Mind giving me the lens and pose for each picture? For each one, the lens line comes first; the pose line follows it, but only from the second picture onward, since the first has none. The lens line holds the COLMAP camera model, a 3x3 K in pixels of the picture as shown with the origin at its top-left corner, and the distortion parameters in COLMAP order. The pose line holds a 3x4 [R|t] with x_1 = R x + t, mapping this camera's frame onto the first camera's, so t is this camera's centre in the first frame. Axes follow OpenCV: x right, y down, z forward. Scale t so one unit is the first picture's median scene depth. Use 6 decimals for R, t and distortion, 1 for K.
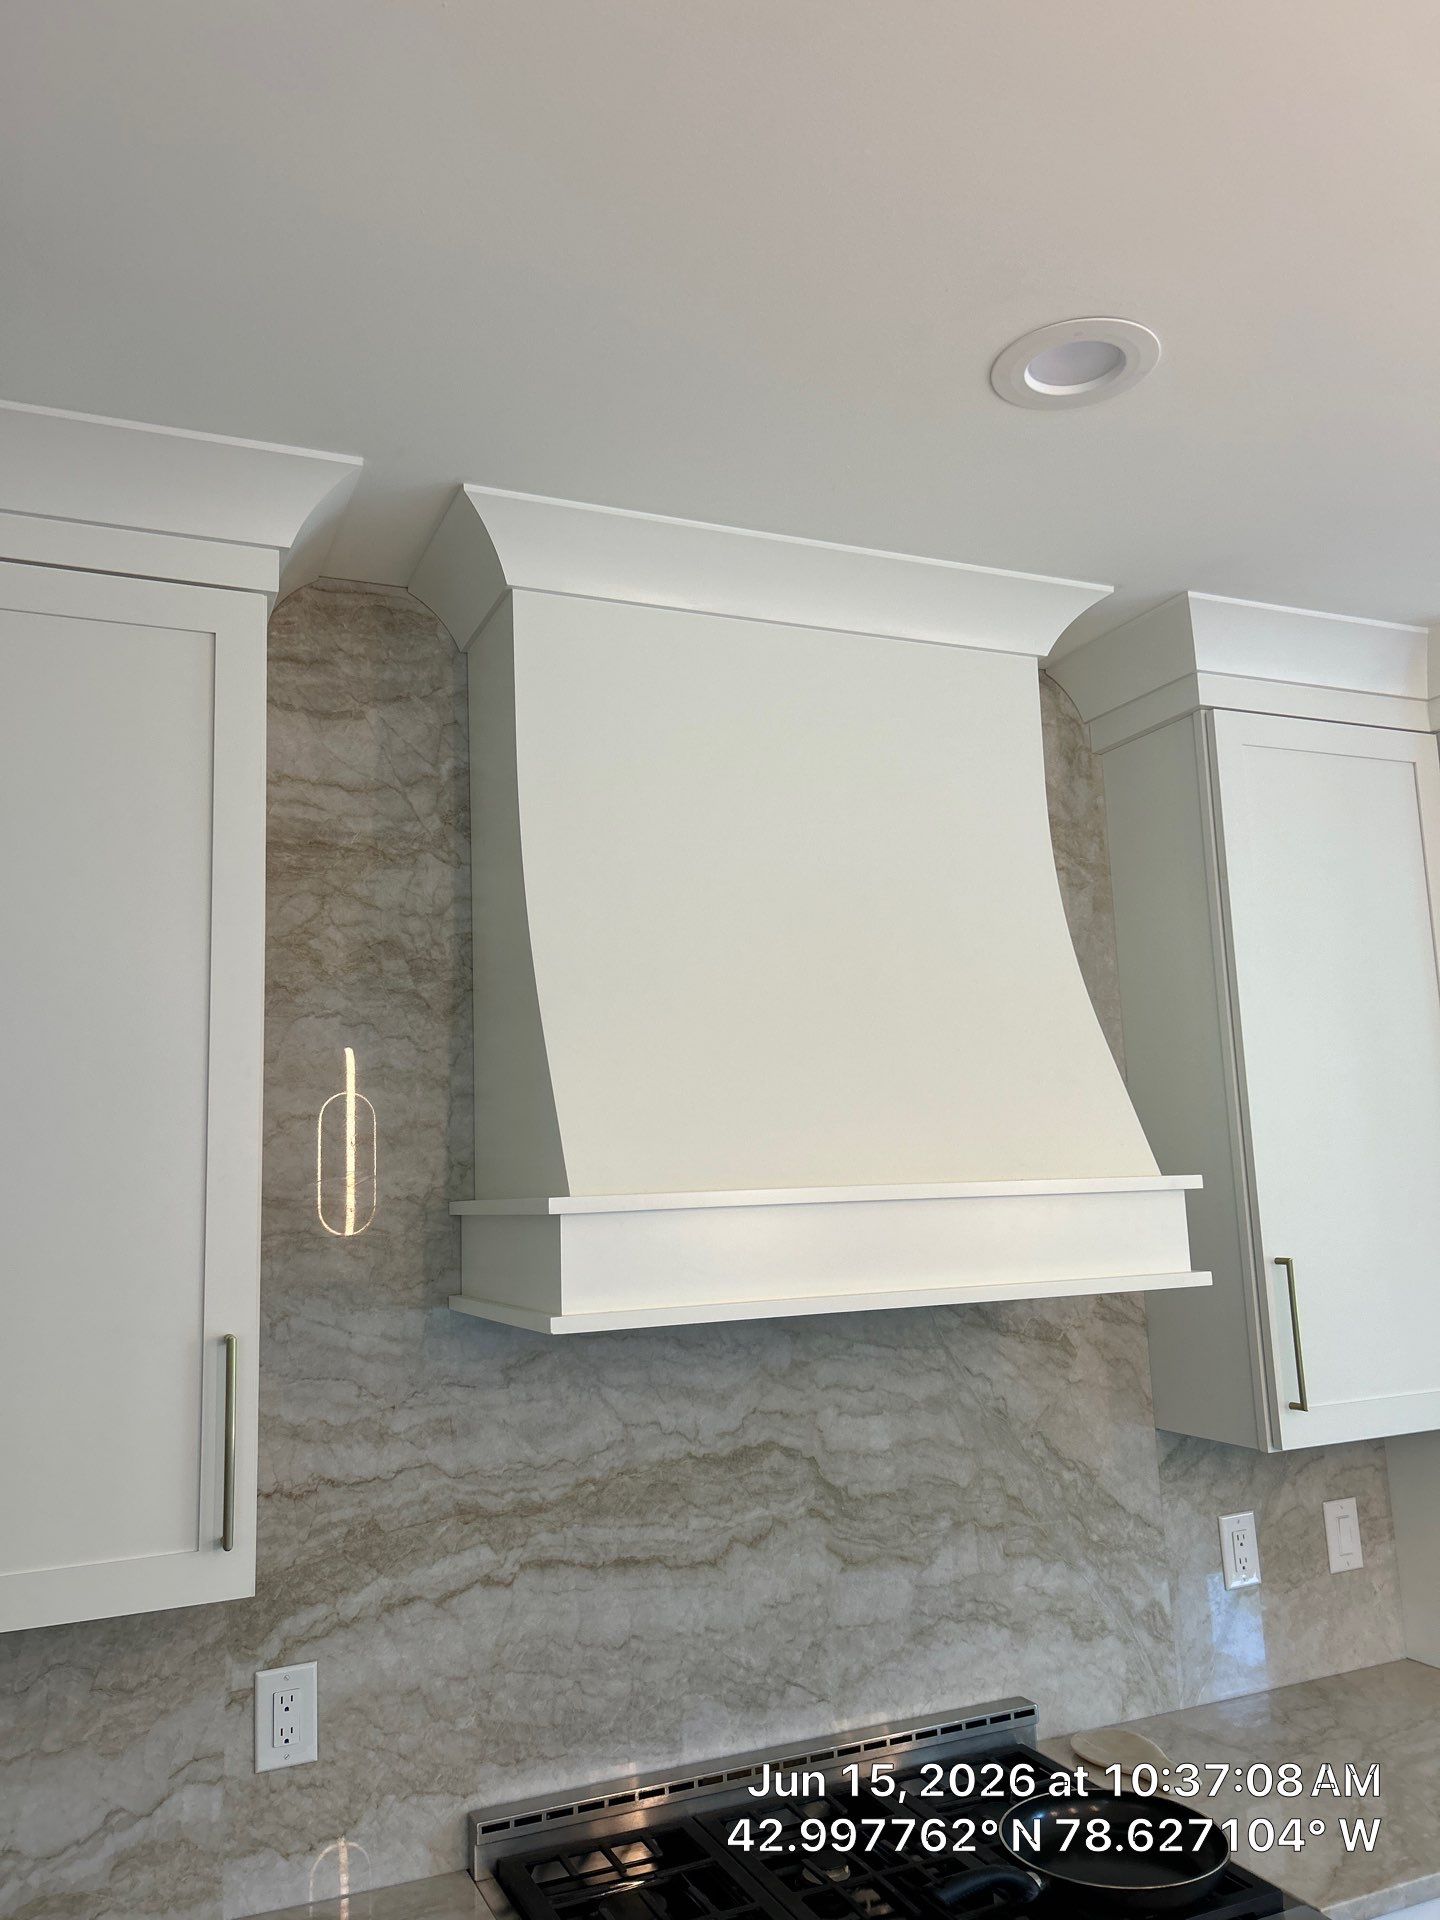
lens RADIAL K [[1470.3, 0, 721.7], [0, 1470.3, 953.0], [0, 0, 1]] dist [0.031564, -0.042370]
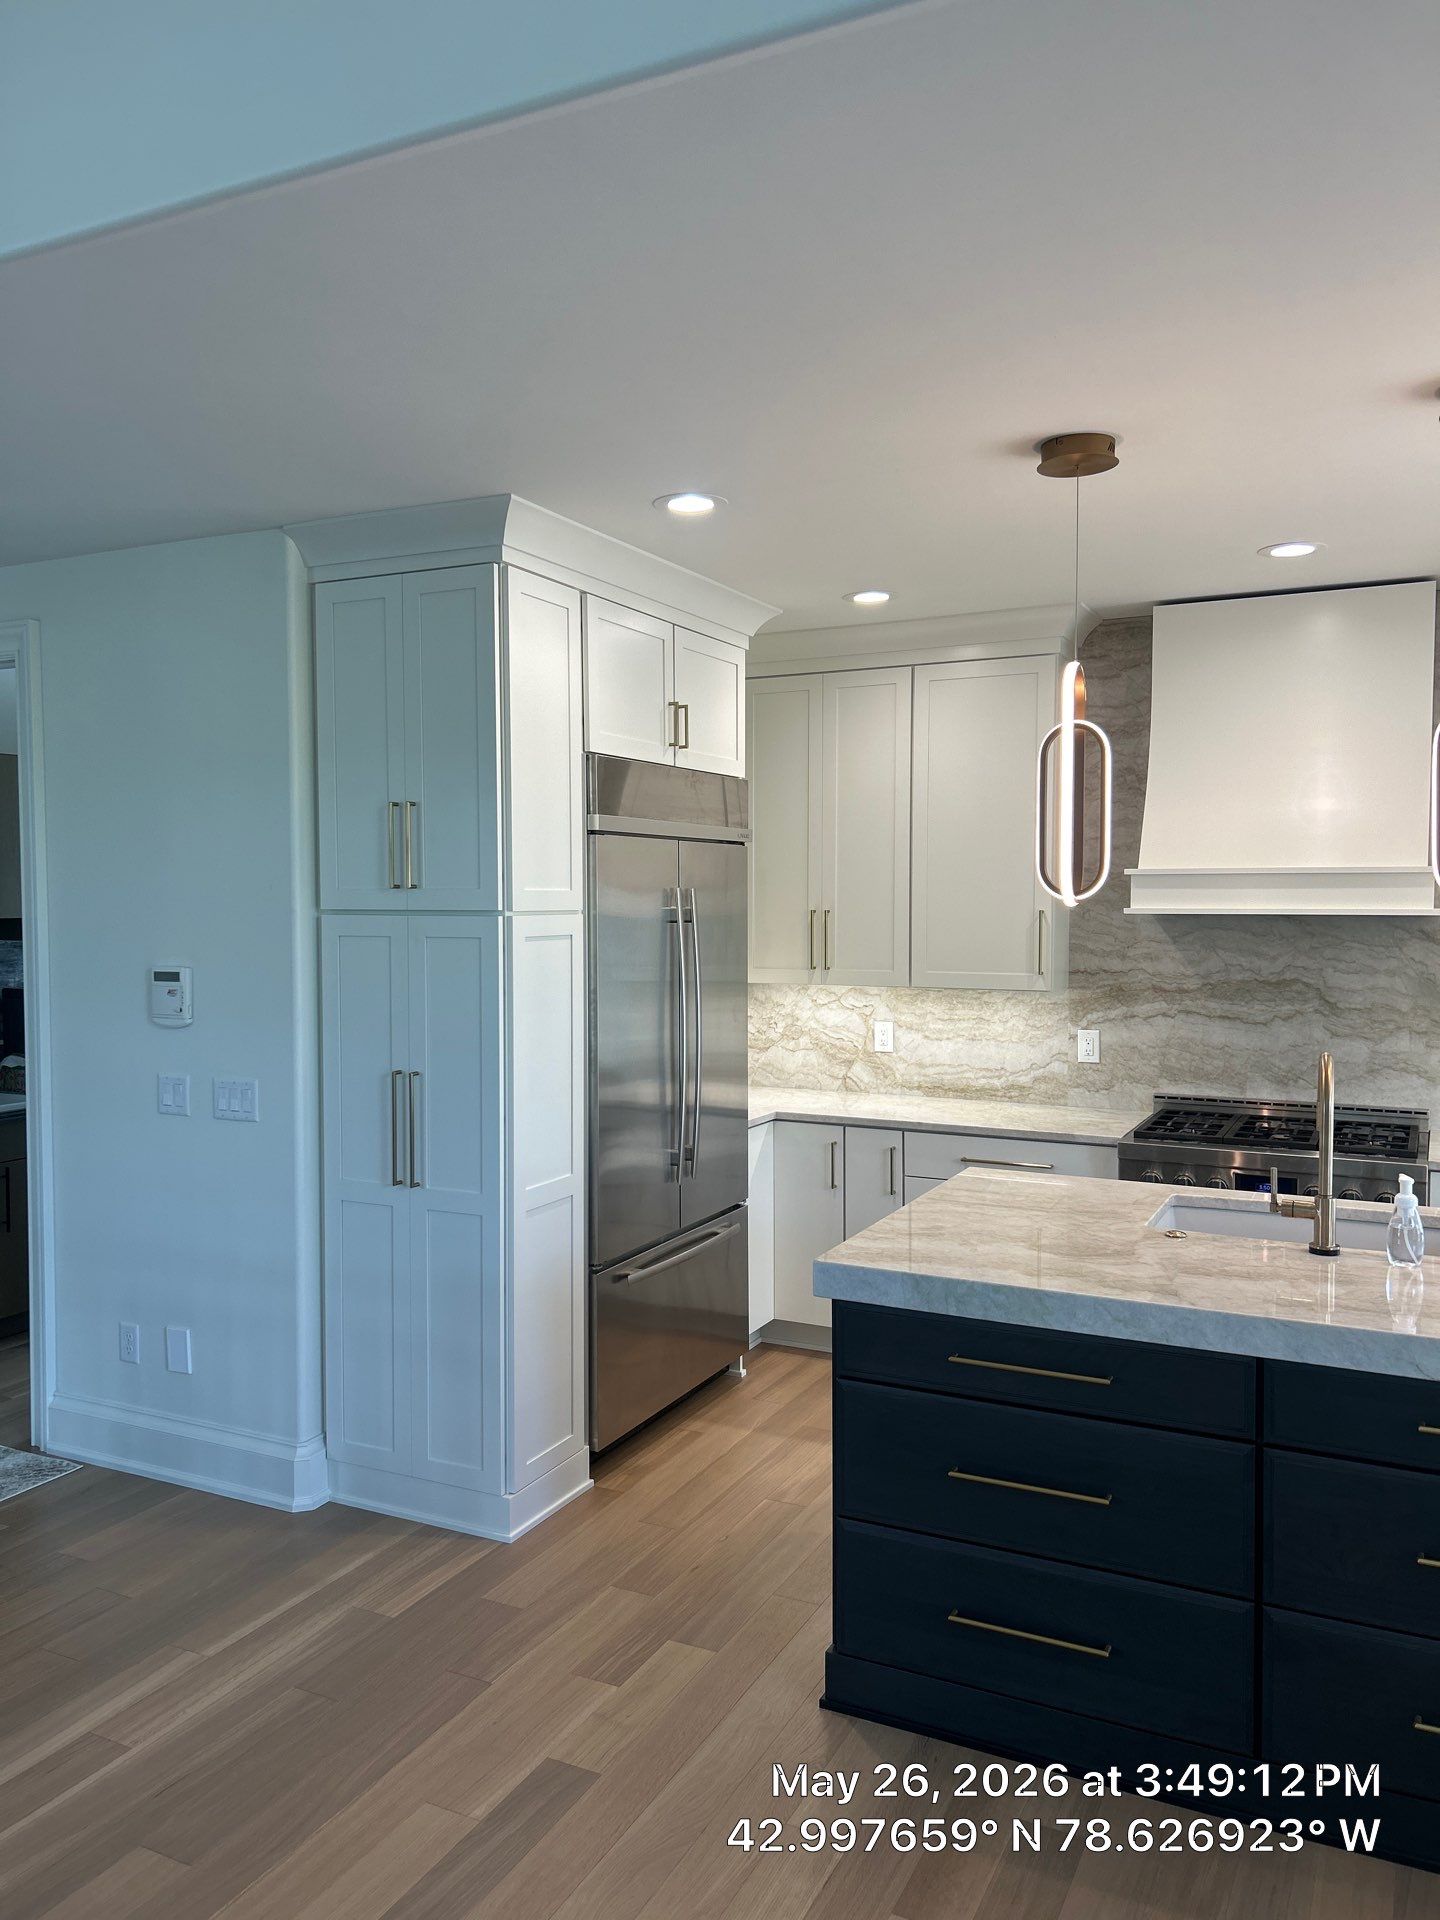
lens RADIAL K [[1442.0, 0, 714.0], [0, 1442.0, 956.3], [0, 0, 1]] dist [0.087507, -0.175240]
pose [[0.640181, 0.073568, -0.764693, 1.166152], [0.100966, 0.978713, 0.178683, -0.195669], [0.761560, -0.191597, 0.619126, -1.068247]]
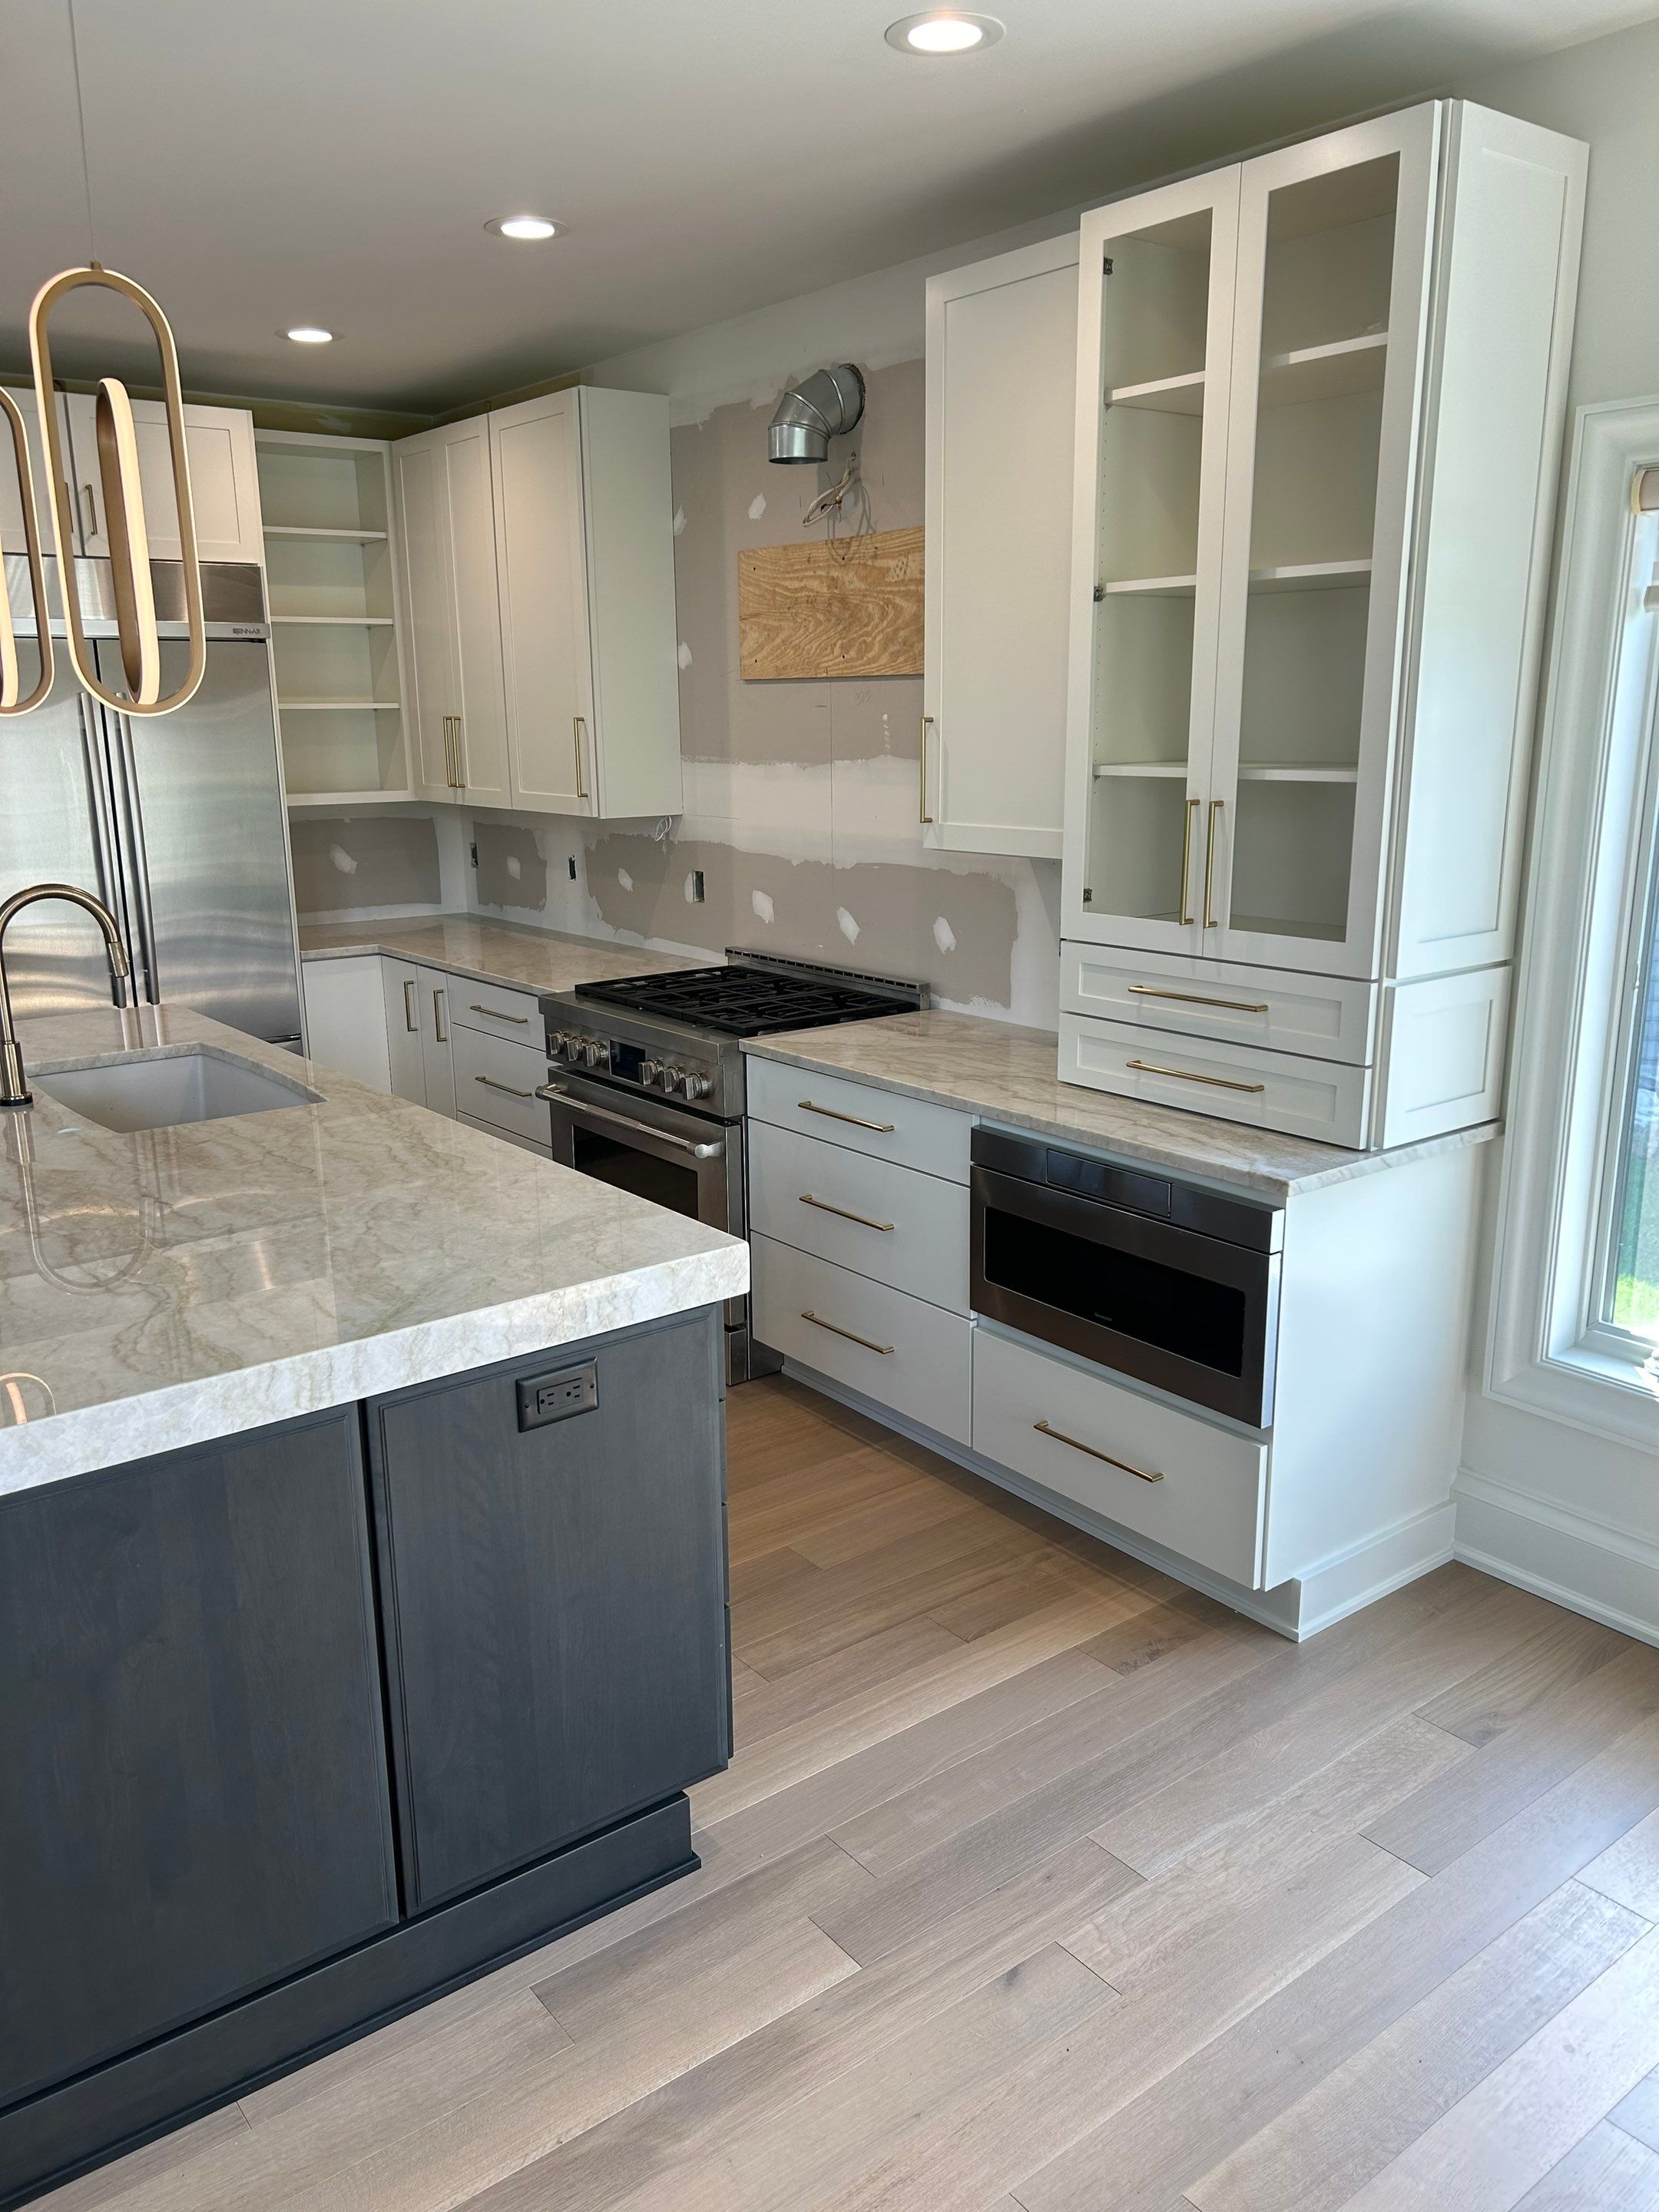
lens RADIAL K [[1653.6, 0, 837.6], [0, 1653.6, 1109.7], [0, 0, 1]] dist [0.063798, -0.081925]
pose [[0.257683, 0.265965, -0.928904, 1.986304], [0.155925, 0.937323, 0.311630, 0.047948], [0.953565, -0.225141, 0.200062, 0.518463]]
